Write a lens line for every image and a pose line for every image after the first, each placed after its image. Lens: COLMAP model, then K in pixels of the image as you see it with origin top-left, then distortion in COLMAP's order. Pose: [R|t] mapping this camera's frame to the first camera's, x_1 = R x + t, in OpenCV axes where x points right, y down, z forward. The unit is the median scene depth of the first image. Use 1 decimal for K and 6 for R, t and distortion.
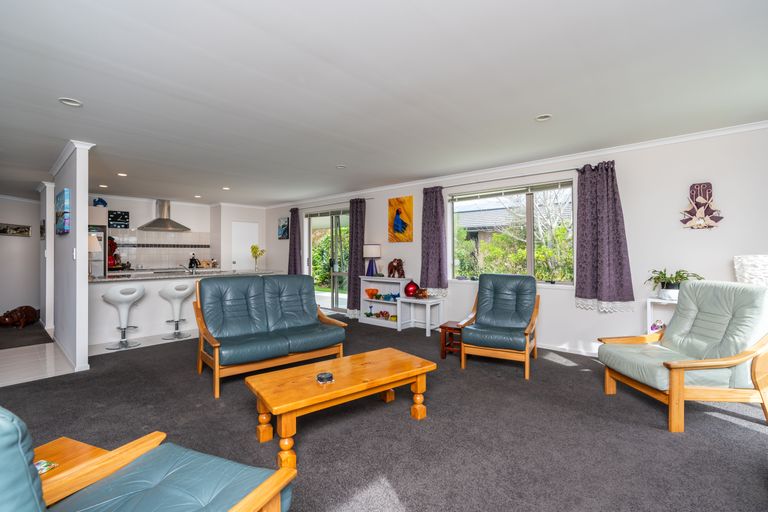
lens RADIAL K [[370.7, 0, 384.0], [0, 370.7, 256.0], [0, 0, 1]] dist [-0.048399, 0.000241]
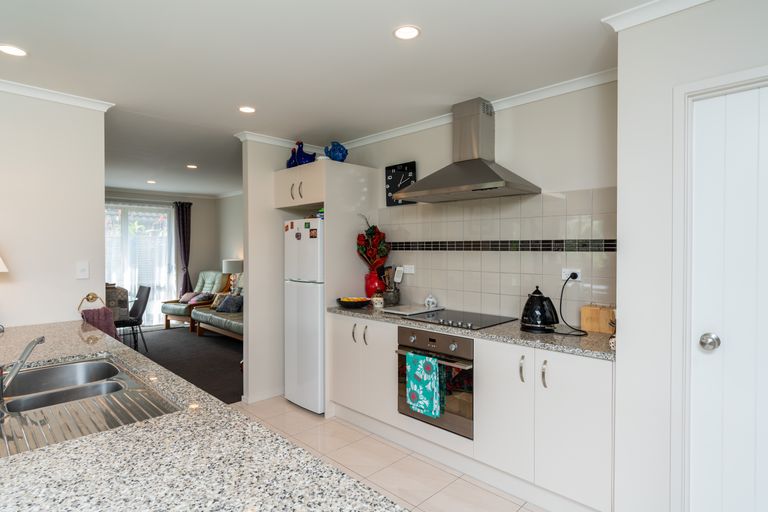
lens RADIAL K [[420.5, 0, 384.0], [0, 420.5, 256.0], [0, 0, 1]] dist [-0.000311, -0.000445]
pose [[-0.023268, 0.023218, -0.999460, -0.233252], [-0.005189, 0.999714, 0.023345, -0.027691], [0.999716, 0.005729, -0.023141, 0.940841]]
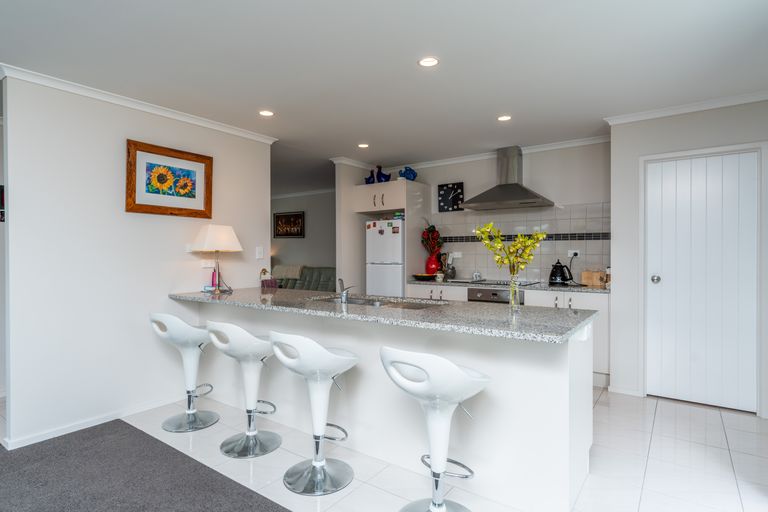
lens RADIAL K [[413.0, 0, 382.9], [0, 413.0, 258.2], [0, 0, 1]] dist [0.001181, 0.000104]
pose [[0.124646, 0.016157, -0.992070, -0.048360], [-0.006460, 0.999859, 0.015472, -0.007157], [0.992180, 0.004481, 0.124733, 0.757100]]
